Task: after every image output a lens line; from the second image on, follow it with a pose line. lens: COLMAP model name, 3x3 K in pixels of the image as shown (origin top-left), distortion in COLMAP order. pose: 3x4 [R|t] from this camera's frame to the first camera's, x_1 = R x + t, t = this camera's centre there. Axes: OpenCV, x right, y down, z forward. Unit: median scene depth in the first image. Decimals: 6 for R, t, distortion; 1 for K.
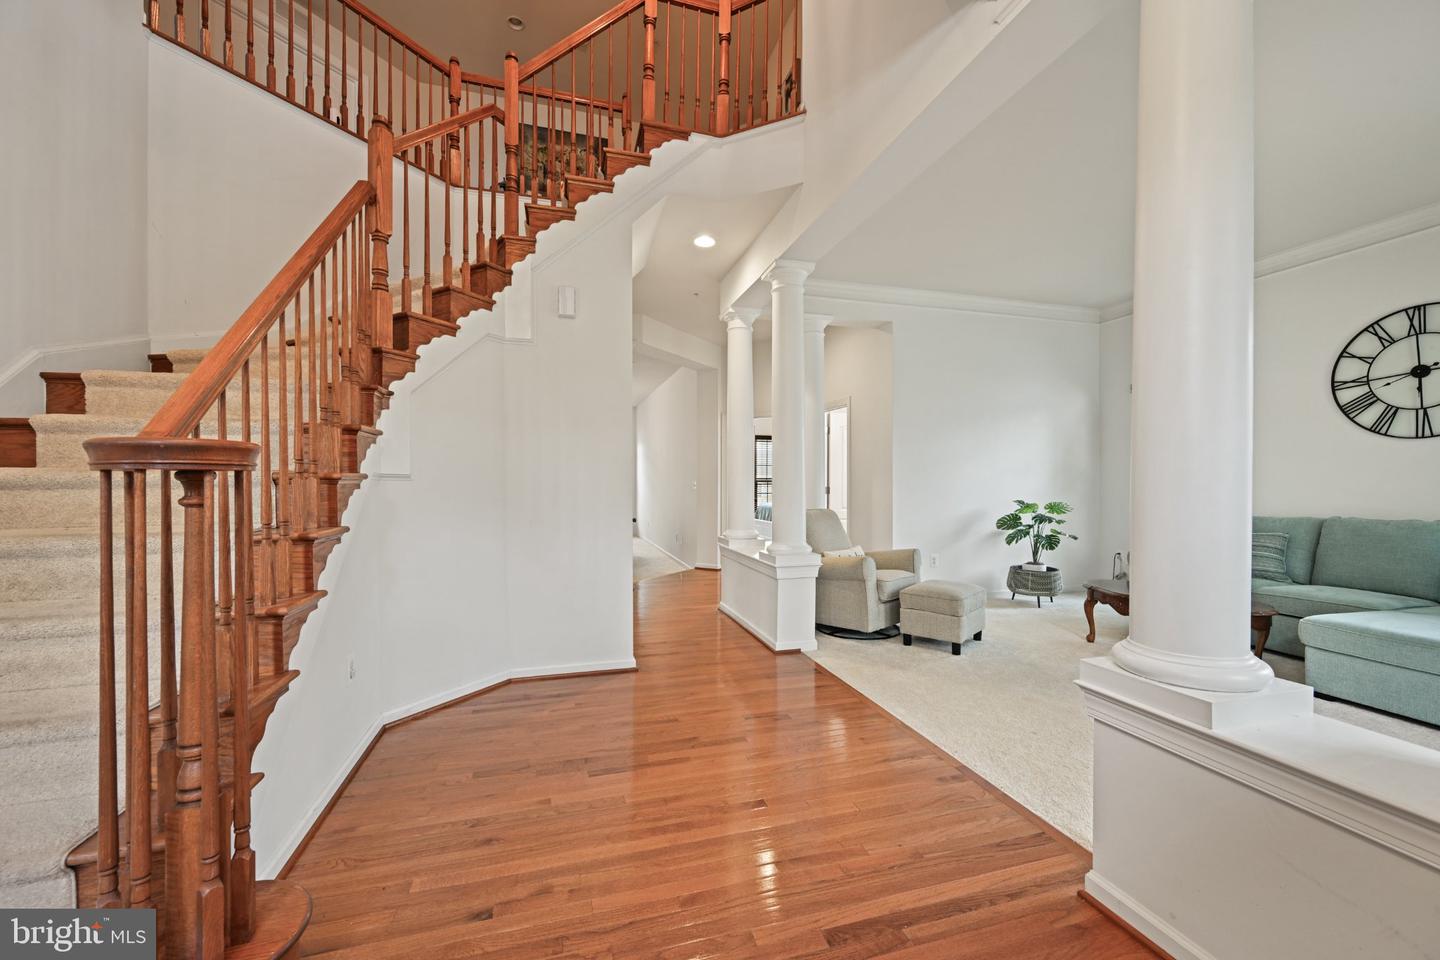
lens RADIAL K [[568.7, 0, 719.3], [0, 568.7, 483.5], [0, 0, 1]] dist [-0.001816, -0.000523]
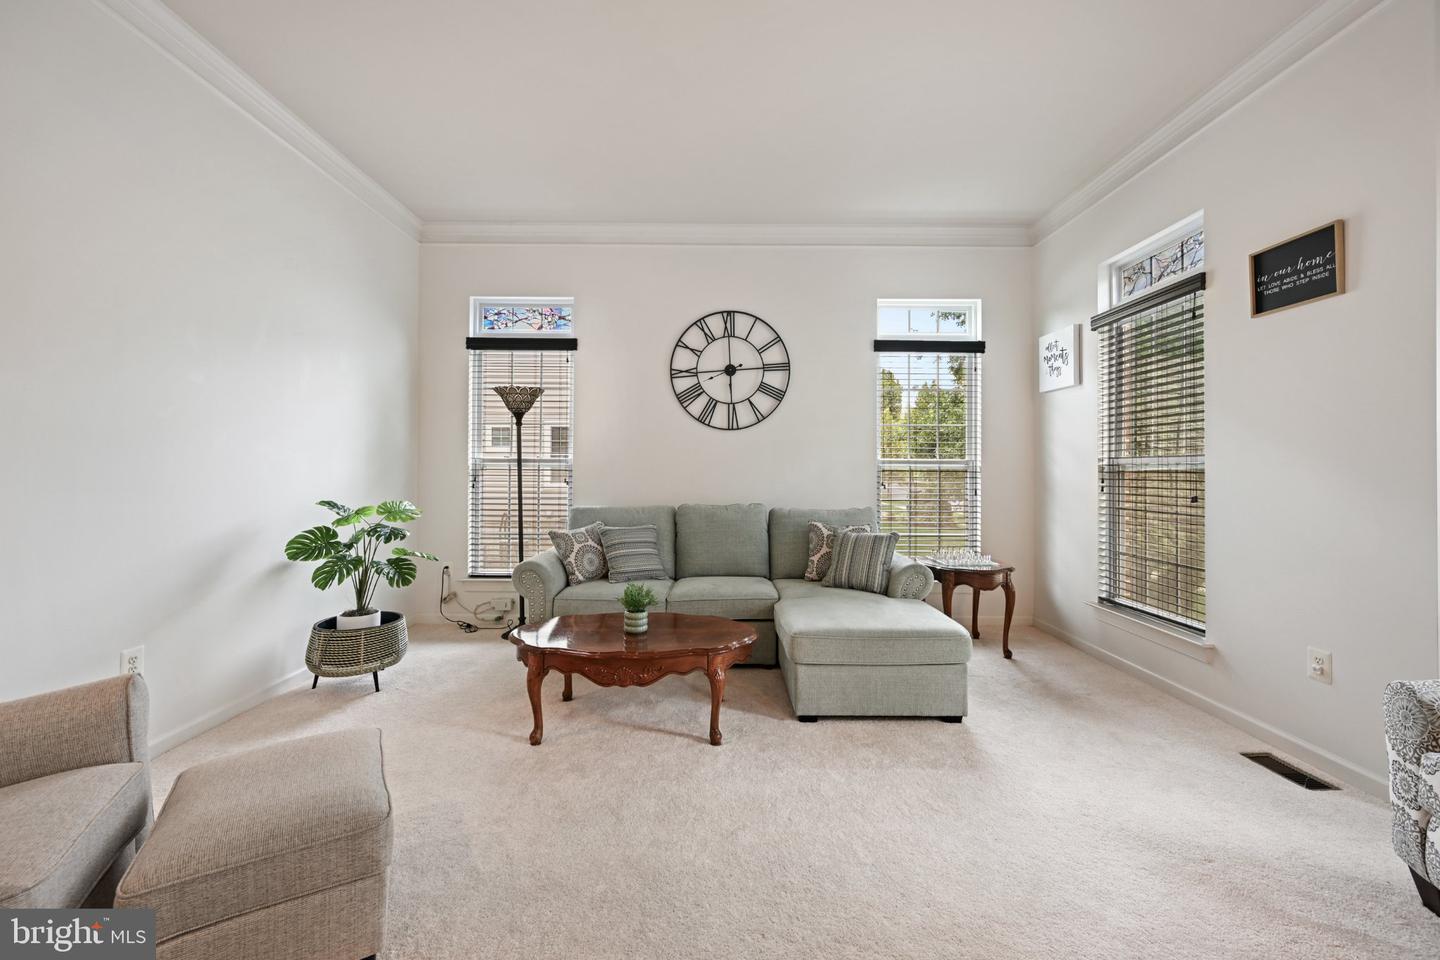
lens RADIAL K [[568.7, 0, 717.6], [0, 568.7, 468.3], [0, 0, 1]] dist [-0.001816, -0.000523]
pose [[0.274296, 0.006272, 0.961625, 0.145673], [0.000009, 0.999979, -0.006525, 0.002185], [-0.961645, 0.001798, 0.274290, 0.669125]]
